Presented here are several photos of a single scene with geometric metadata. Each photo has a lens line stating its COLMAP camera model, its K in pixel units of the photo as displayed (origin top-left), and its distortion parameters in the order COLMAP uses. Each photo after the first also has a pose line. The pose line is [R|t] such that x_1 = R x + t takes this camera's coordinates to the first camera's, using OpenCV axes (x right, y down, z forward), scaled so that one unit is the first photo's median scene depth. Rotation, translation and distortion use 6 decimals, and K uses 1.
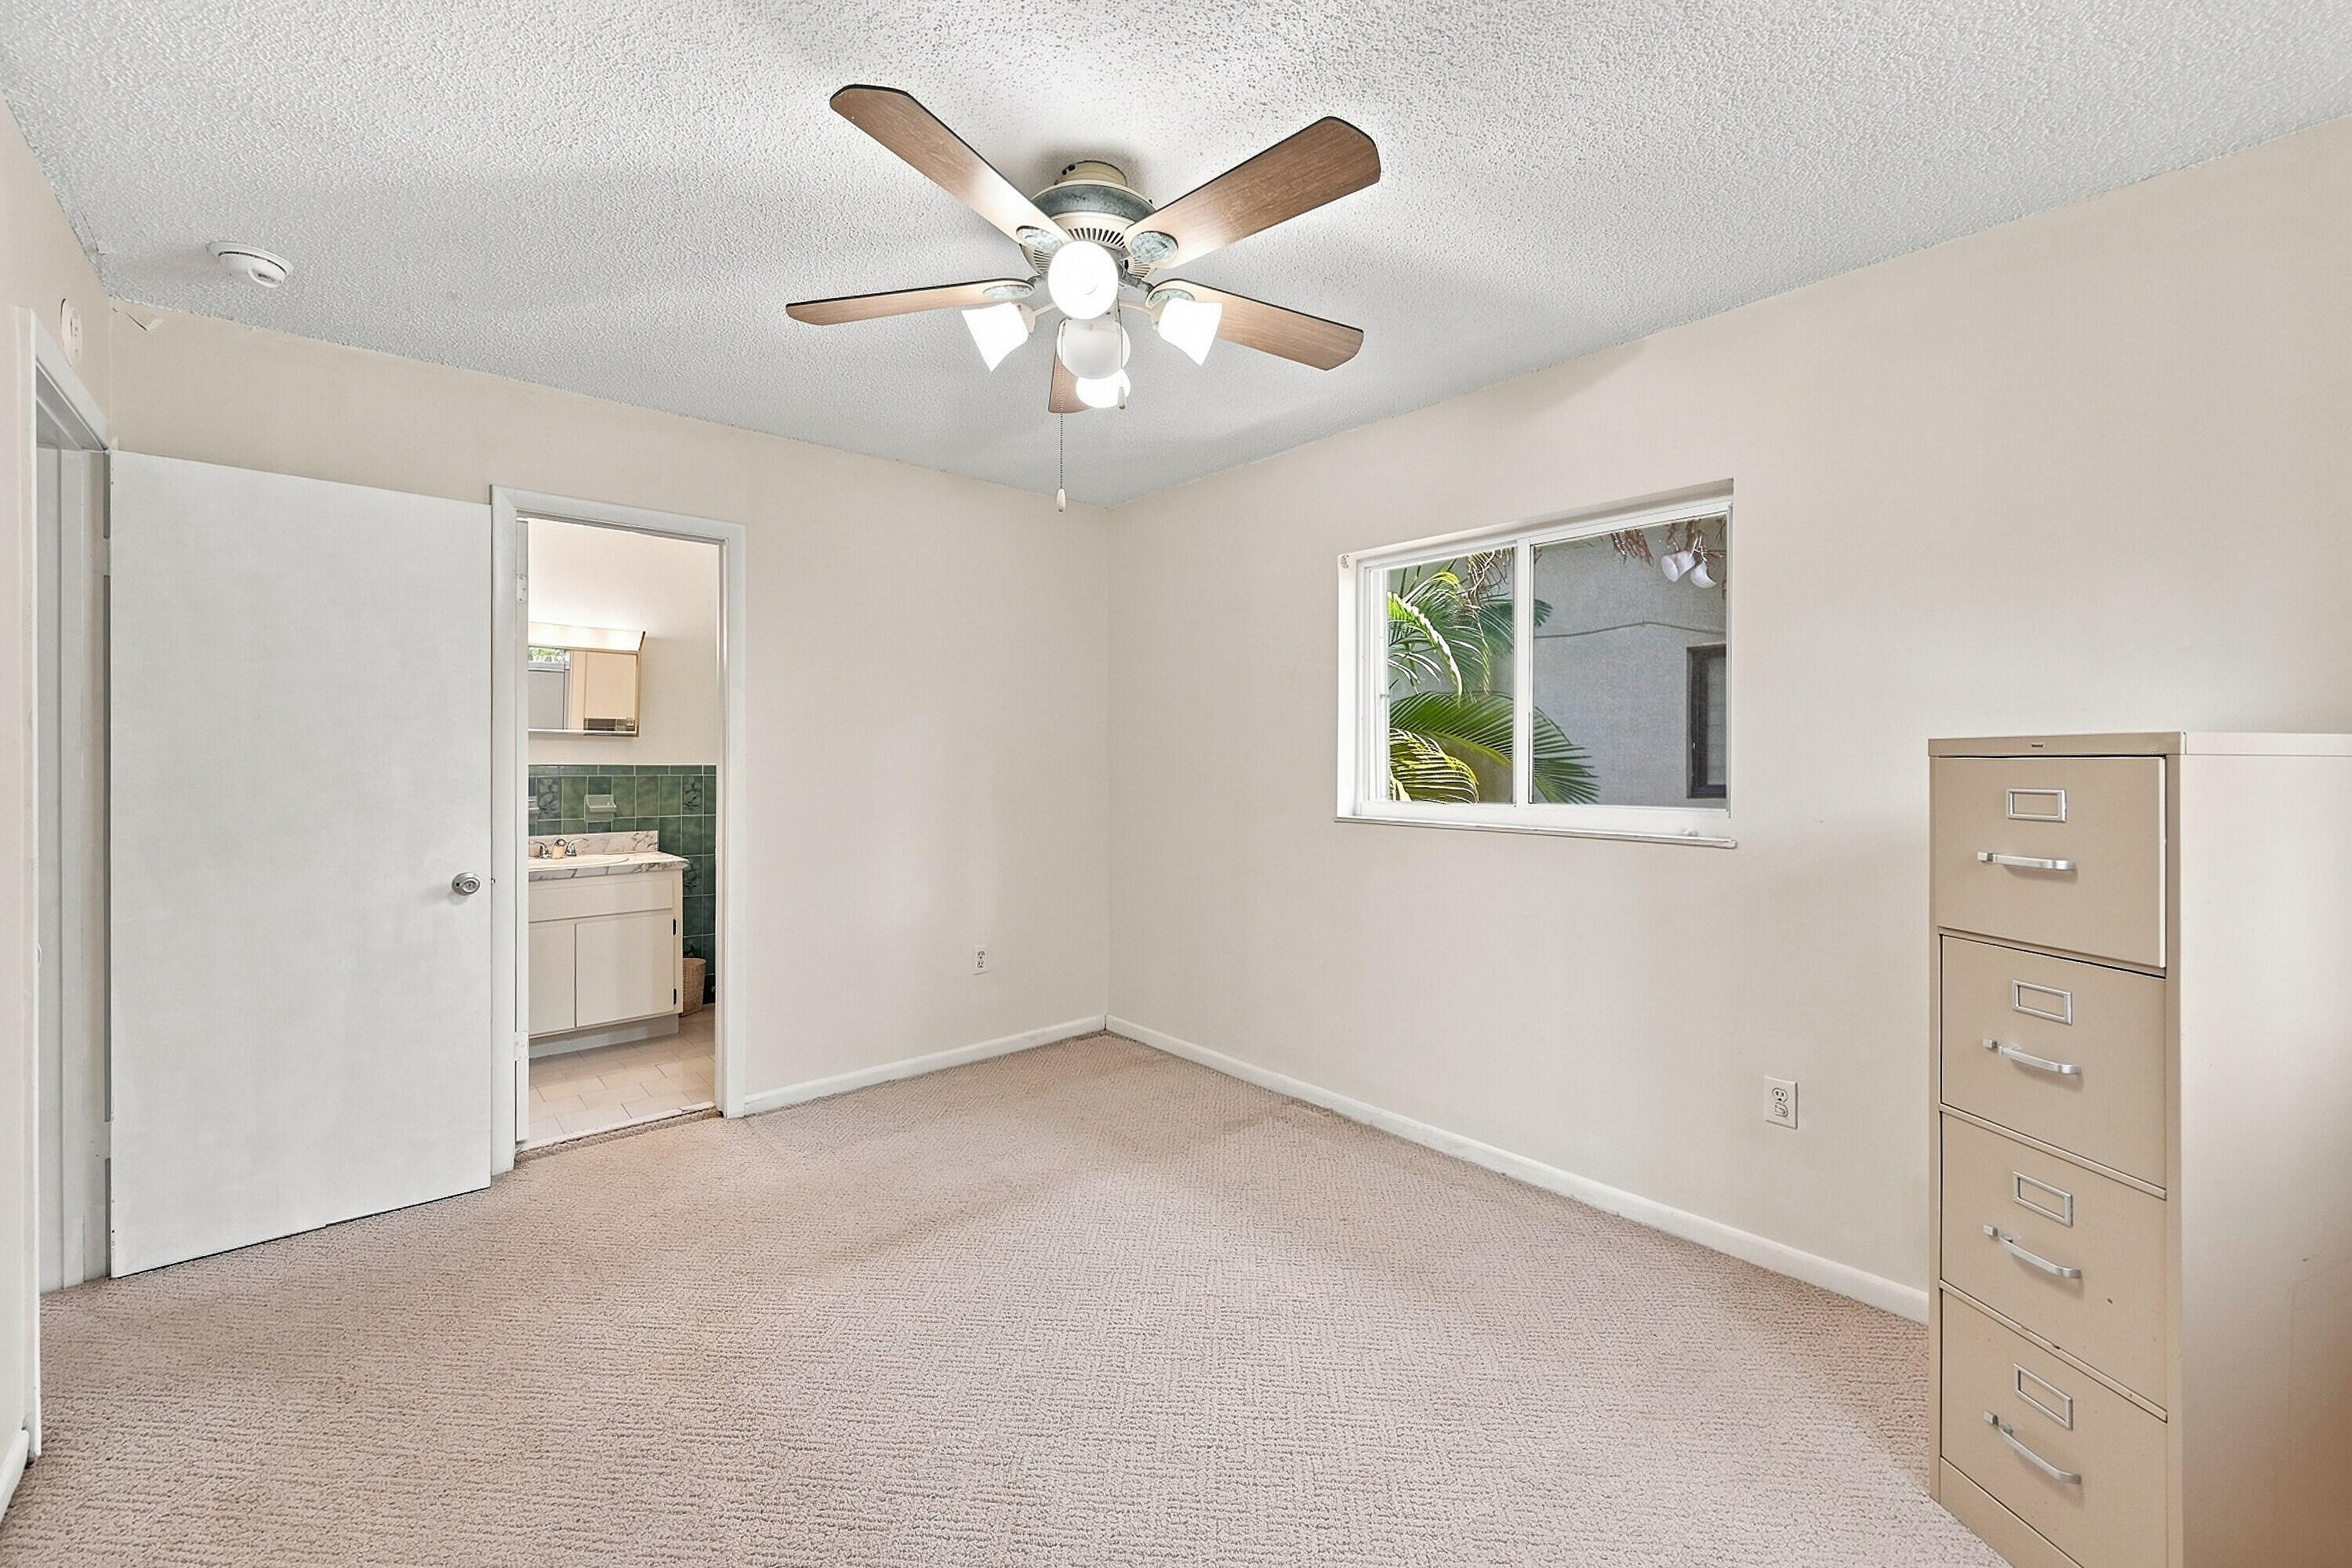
lens RADIAL K [[969.3, 0, 1183.1], [0, 969.3, 769.7], [0, 0, 1]] dist [0.011884, 0.000080]
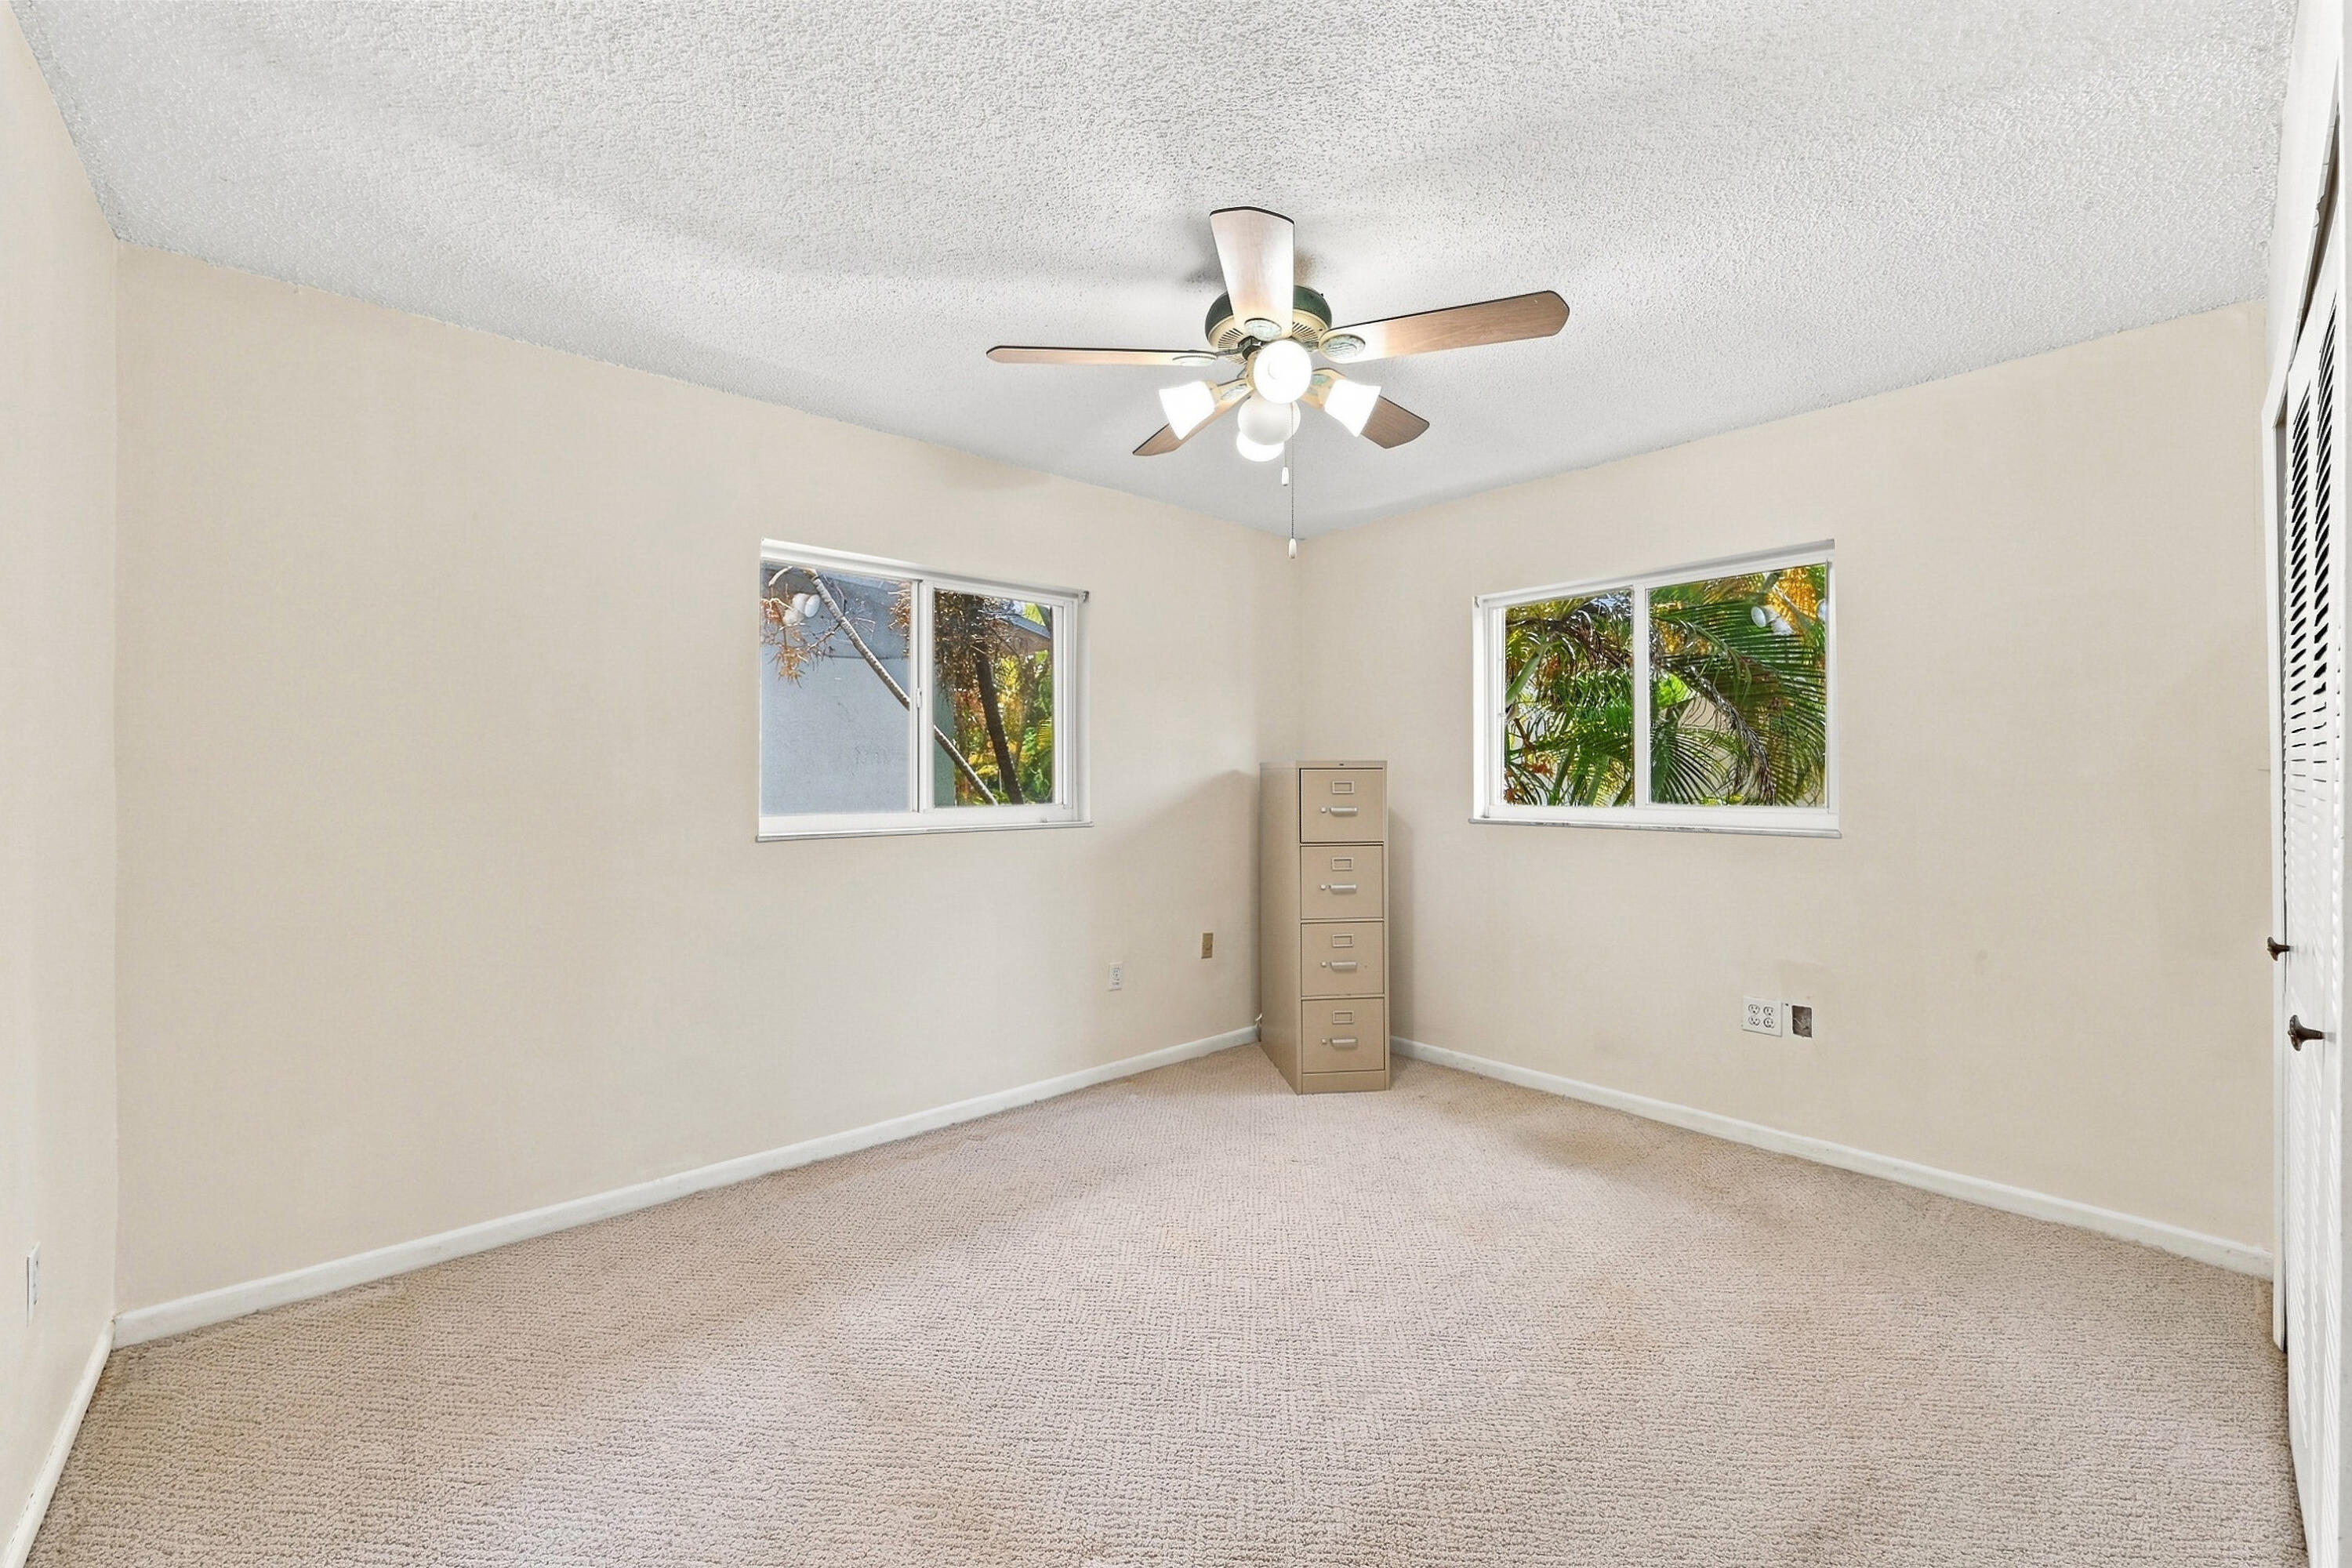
lens RADIAL K [[969.3, 0, 1183.1], [0, 969.3, 769.7], [0, 0, 1]] dist [0.011884, 0.000080]
pose [[-0.043965, 0.006618, 0.999011, -0.910652], [0.003695, 0.999972, -0.006462, -0.000315], [-0.999026, 0.003407, -0.043988, 0.830827]]
